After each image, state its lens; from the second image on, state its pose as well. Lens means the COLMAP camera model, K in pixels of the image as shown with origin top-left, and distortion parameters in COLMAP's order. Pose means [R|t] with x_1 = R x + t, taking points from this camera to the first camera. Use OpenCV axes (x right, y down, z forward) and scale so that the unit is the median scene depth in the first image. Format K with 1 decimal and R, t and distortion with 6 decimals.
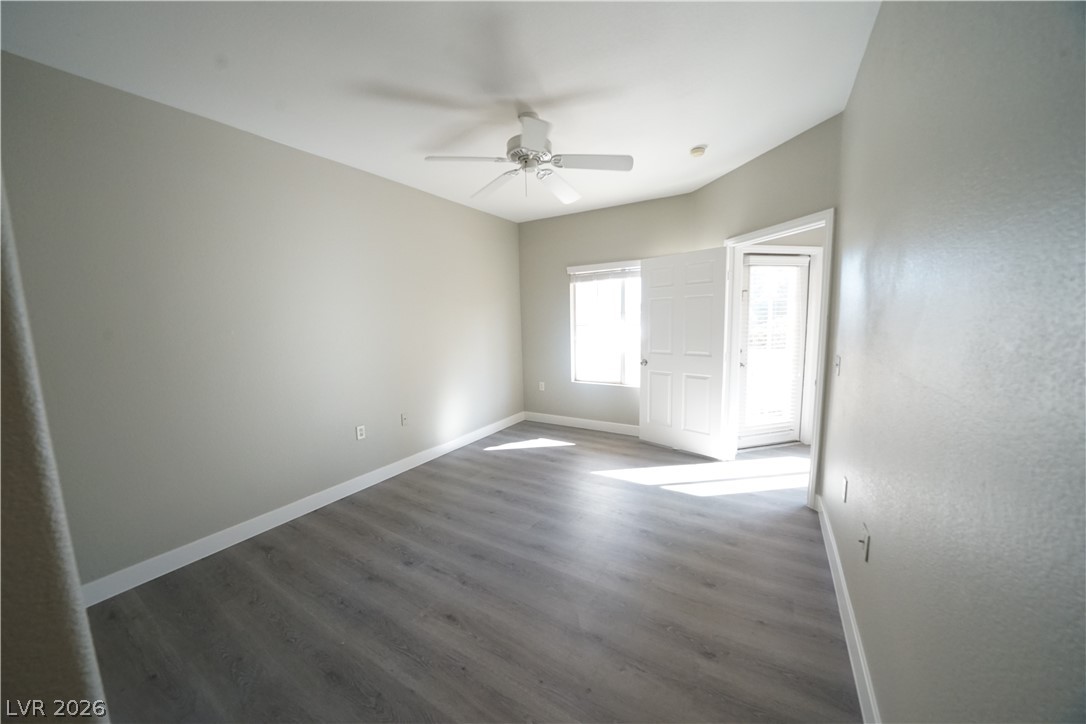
lens RADIAL K [[374.1, 0, 539.1], [0, 374.1, 363.3], [0, 0, 1]] dist [-0.026264, 0.002547]
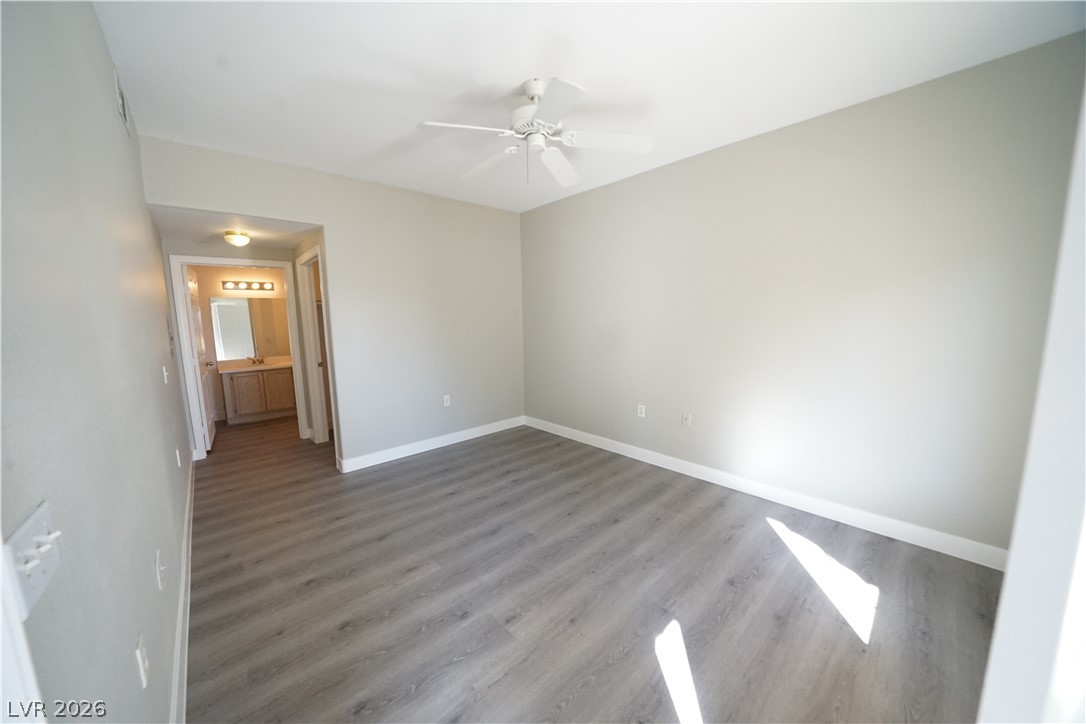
lens RADIAL K [[374.1, 0, 539.1], [0, 374.1, 363.3], [0, 0, 1]] dist [-0.026264, 0.002547]
pose [[-0.266841, 0.157280, -0.950820, 0.786512], [-0.090745, 0.978110, 0.187261, -0.166417], [0.959459, 0.136252, -0.246727, 1.150236]]
